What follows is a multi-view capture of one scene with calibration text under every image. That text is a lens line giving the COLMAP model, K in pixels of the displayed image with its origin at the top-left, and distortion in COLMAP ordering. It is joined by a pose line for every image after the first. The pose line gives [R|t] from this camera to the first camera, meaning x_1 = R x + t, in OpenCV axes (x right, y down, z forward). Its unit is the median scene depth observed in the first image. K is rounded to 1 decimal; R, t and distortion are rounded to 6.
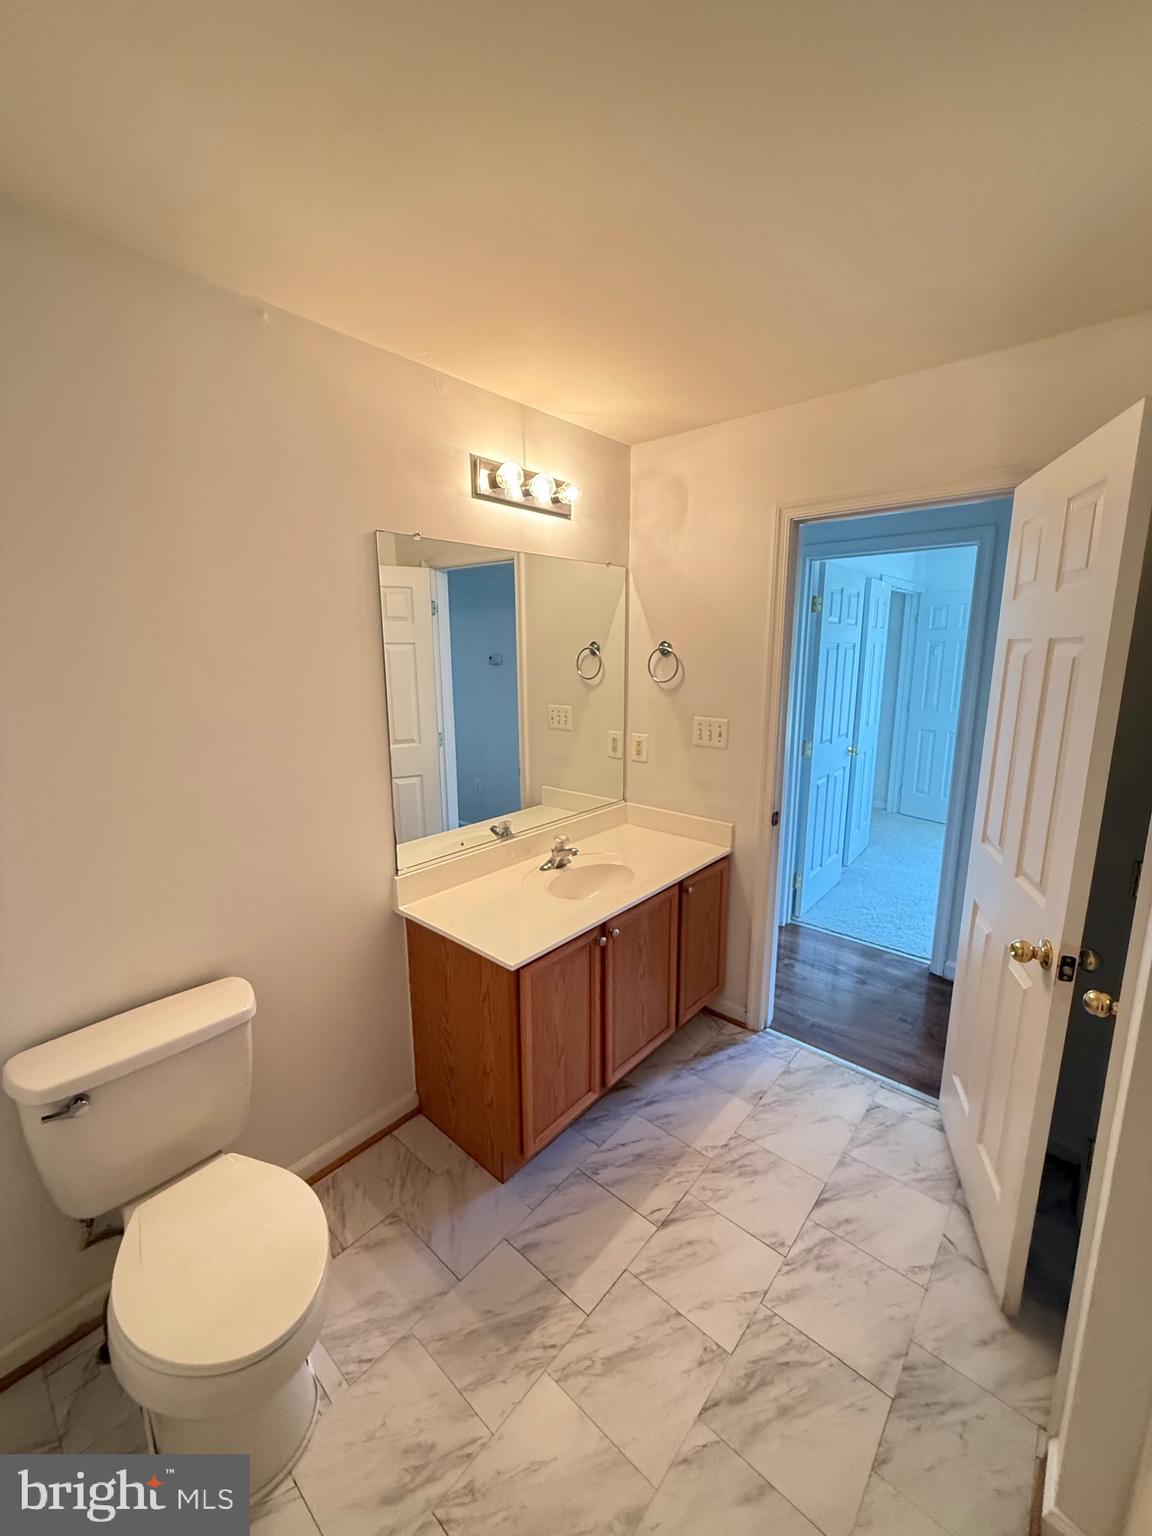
lens RADIAL K [[611.4, 0, 578.4], [0, 611.4, 763.6], [0, 0, 1]] dist [-0.000254, 0.000333]
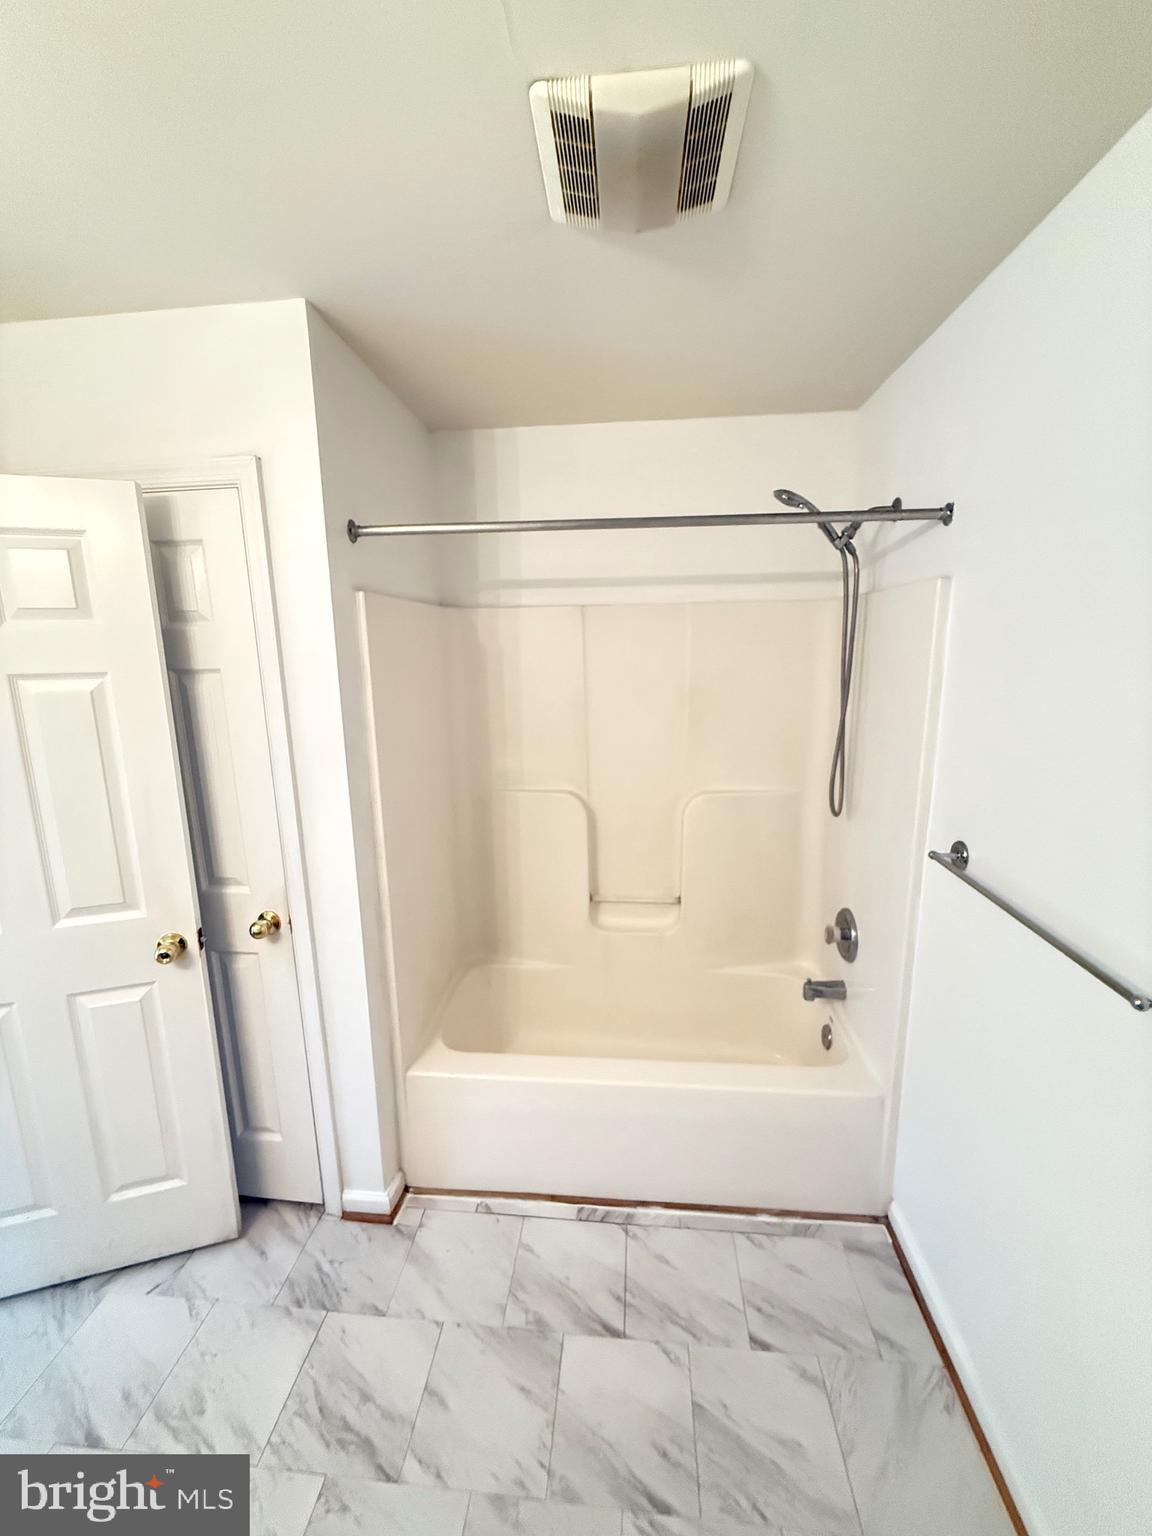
lens RADIAL K [[611.4, 0, 578.4], [0, 611.4, 763.6], [0, 0, 1]] dist [-0.000254, 0.000333]
pose [[-0.587619, -0.141943, 0.796590, -0.524552], [0.171365, 0.940329, 0.293966, -0.204945], [-0.790783, 0.309248, -0.528231, 0.853547]]
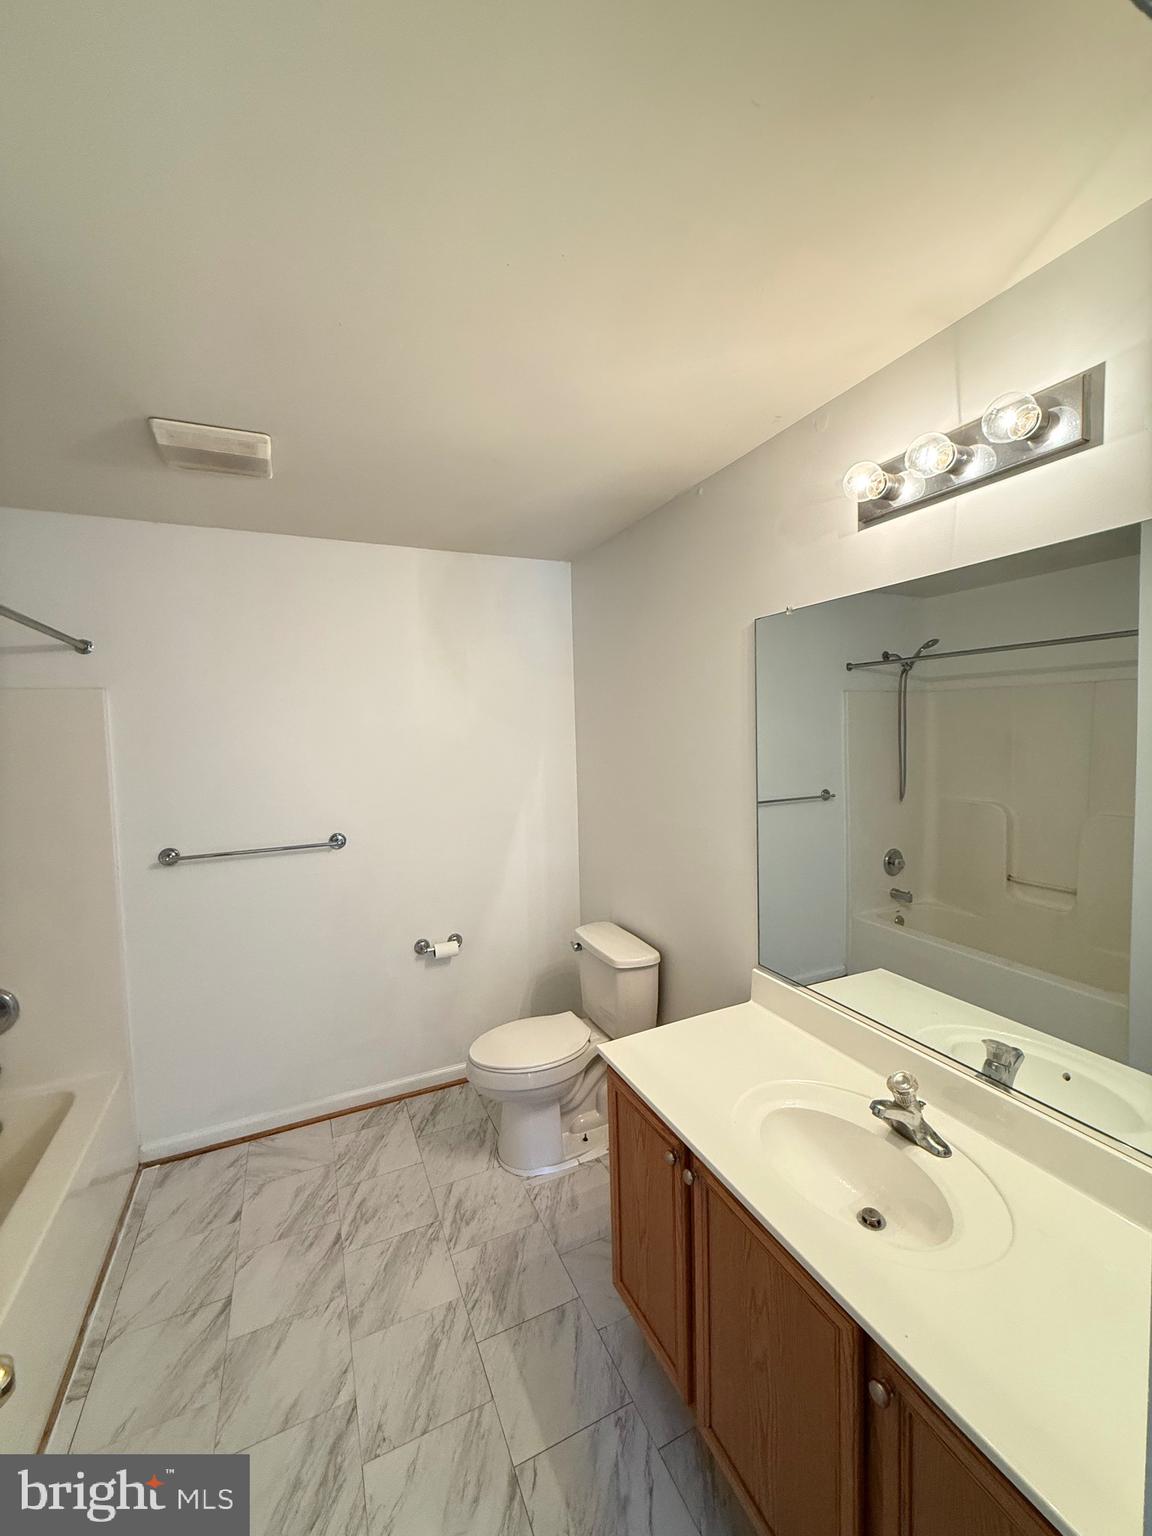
lens RADIAL K [[611.4, 0, 578.4], [0, 611.4, 763.6], [0, 0, 1]] dist [-0.000254, 0.000333]
pose [[-0.405020, 0.067300, -0.911828, 0.912527], [-0.150015, 0.978881, 0.138883, -0.302761], [0.901917, 0.193038, -0.386370, 1.457800]]
